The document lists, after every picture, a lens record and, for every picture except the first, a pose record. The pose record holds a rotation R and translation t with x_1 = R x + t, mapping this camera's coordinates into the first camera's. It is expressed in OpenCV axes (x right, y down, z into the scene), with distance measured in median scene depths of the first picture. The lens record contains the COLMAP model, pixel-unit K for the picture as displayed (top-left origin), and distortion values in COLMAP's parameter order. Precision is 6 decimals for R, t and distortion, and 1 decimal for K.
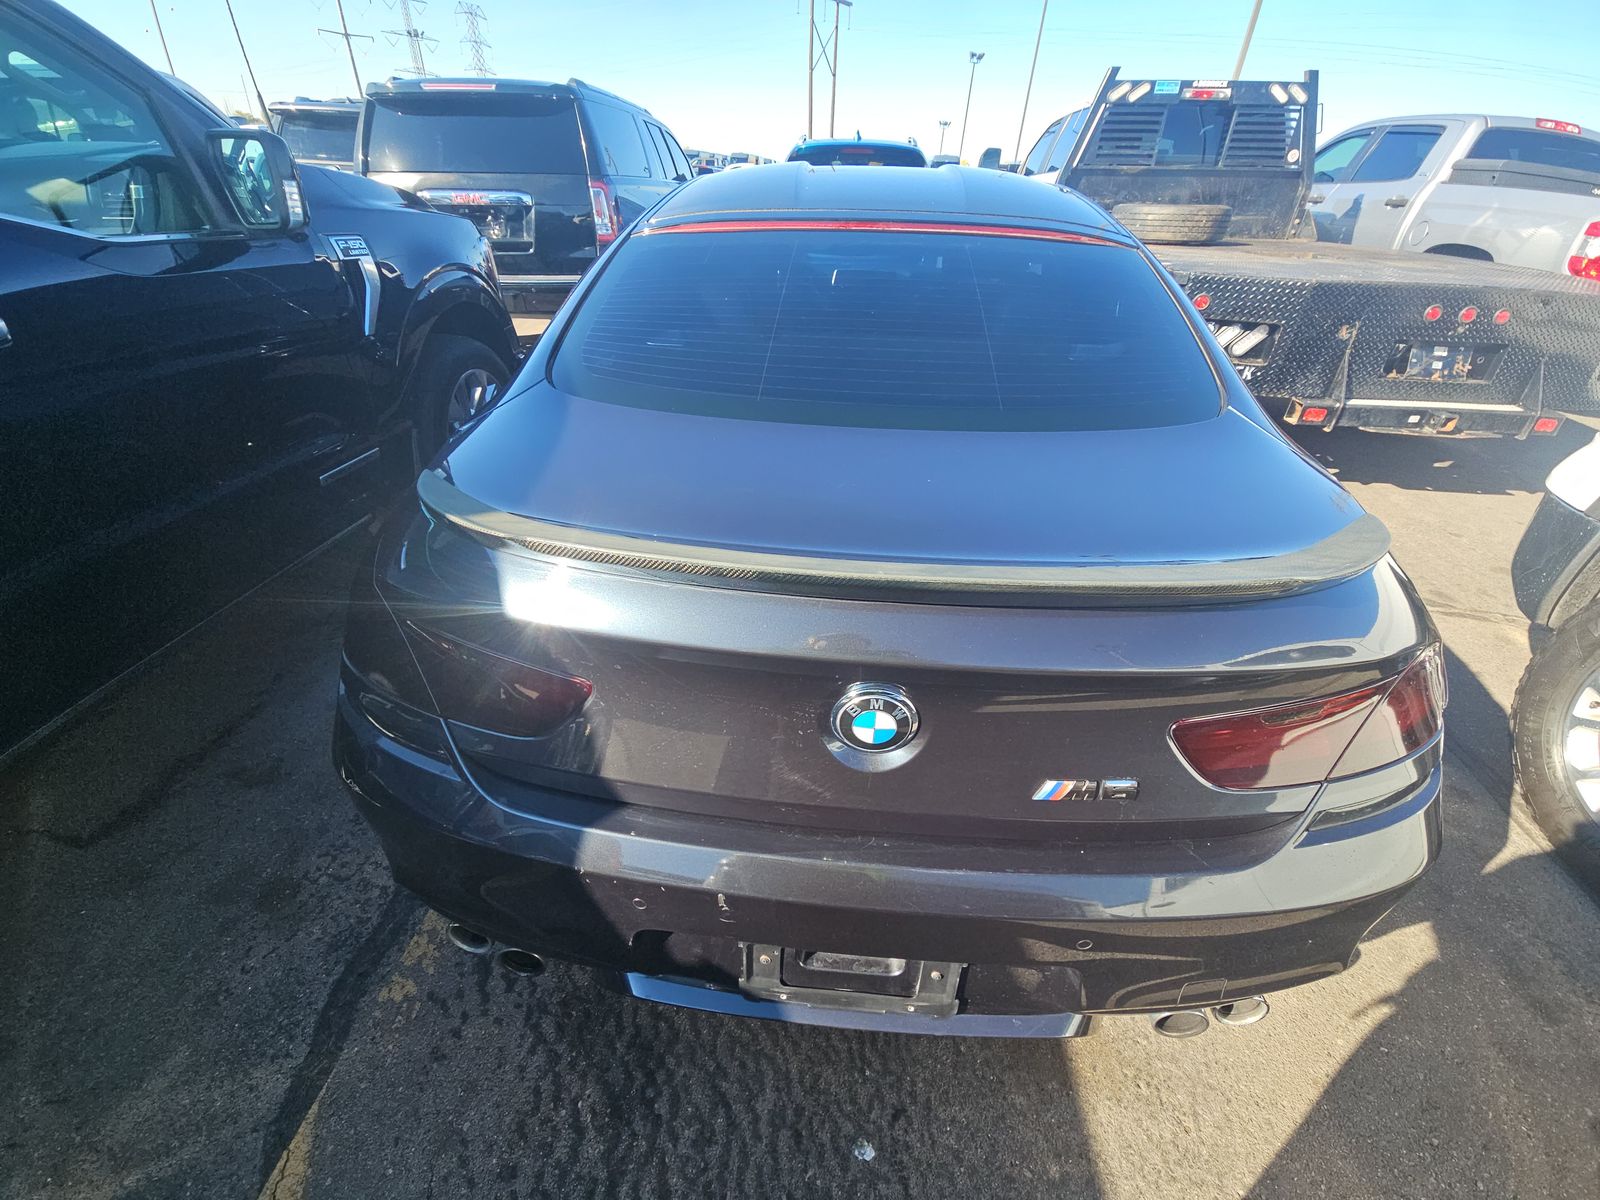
lens RADIAL K [[647.3, 0, 800.0], [0, 647.3, 600.0], [0, 0, 1]] dist [0.014026, -0.016731]
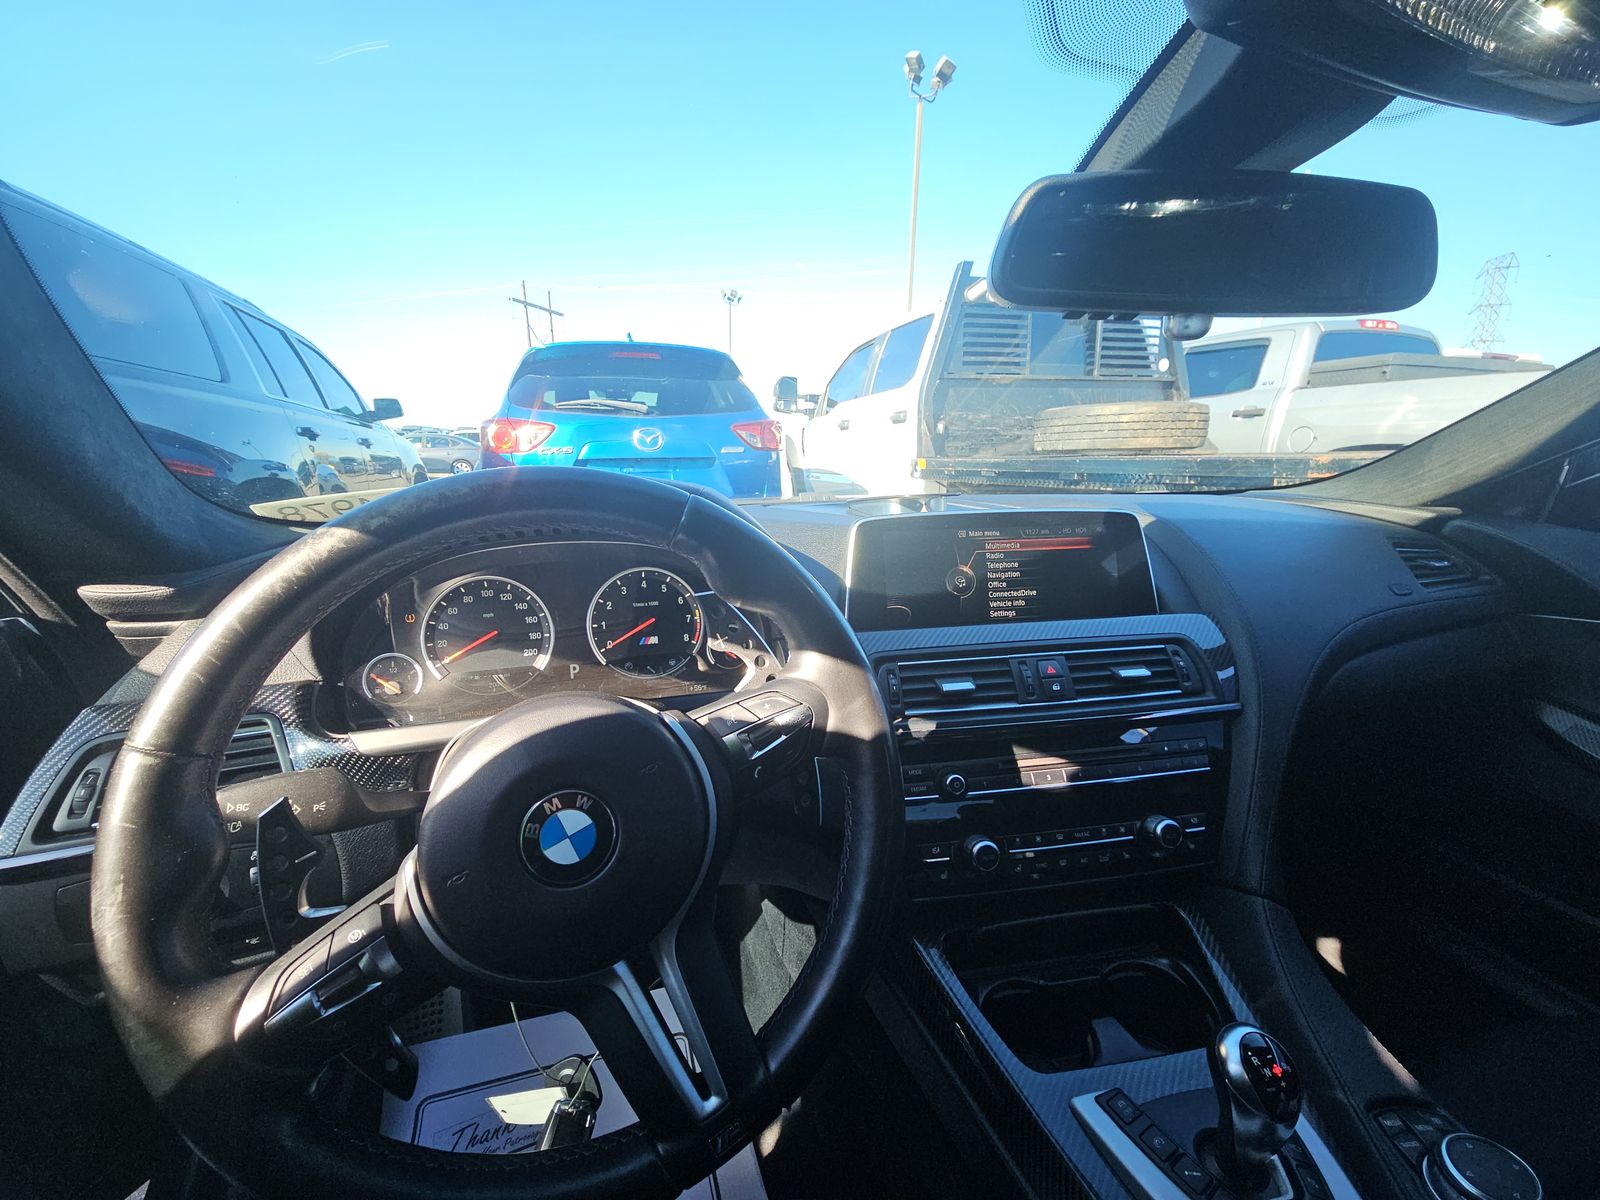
lens RADIAL K [[647.3, 0, 800.0], [0, 647.3, 600.0], [0, 0, 1]] dist [0.014026, -0.016731]
pose [[0.922852, -0.107914, 0.369727, -0.022336], [0.227581, 0.927227, -0.297417, -0.254490], [-0.310726, 0.358615, 0.880253, 0.501722]]
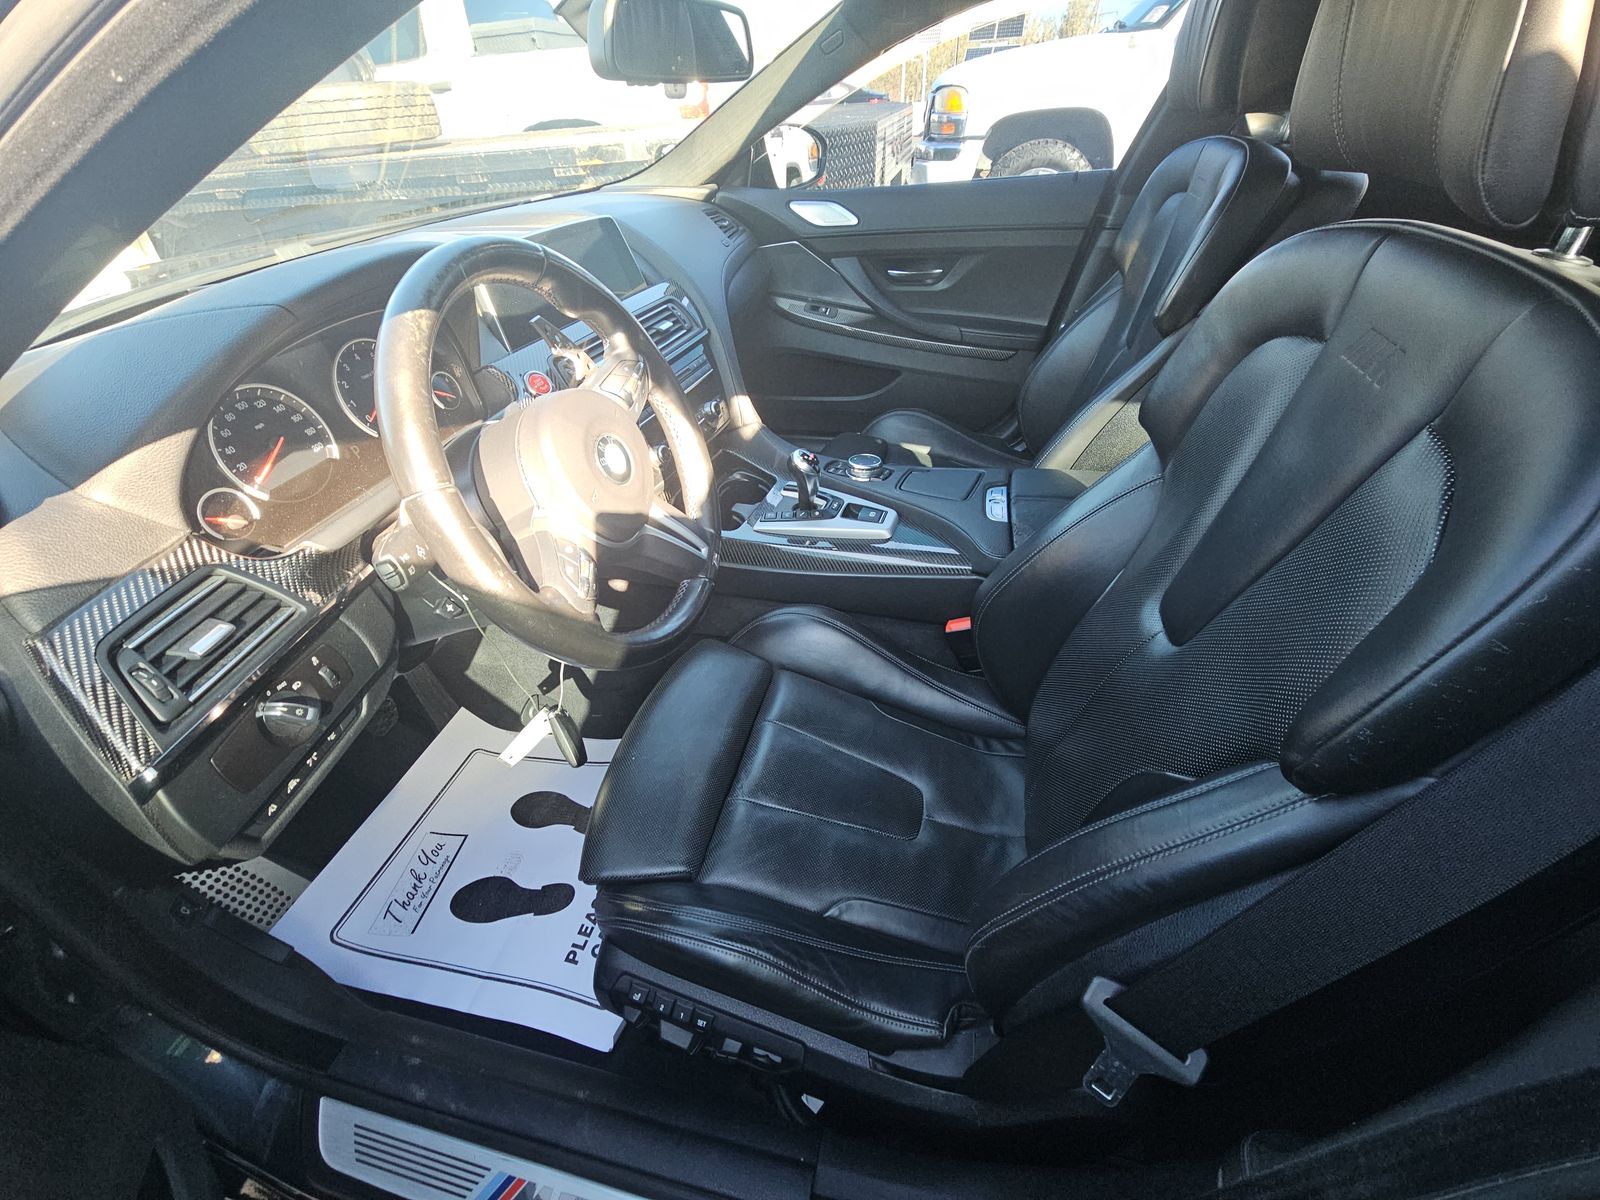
lens RADIAL K [[647.3, 0, 800.0], [0, 647.3, 600.0], [0, 0, 1]] dist [0.014026, -0.016731]
pose [[0.122016, -0.625325, 0.770766, -0.117625], [0.582043, 0.674105, 0.454763, -0.272741], [-0.803952, 0.393130, 0.446217, 0.504899]]
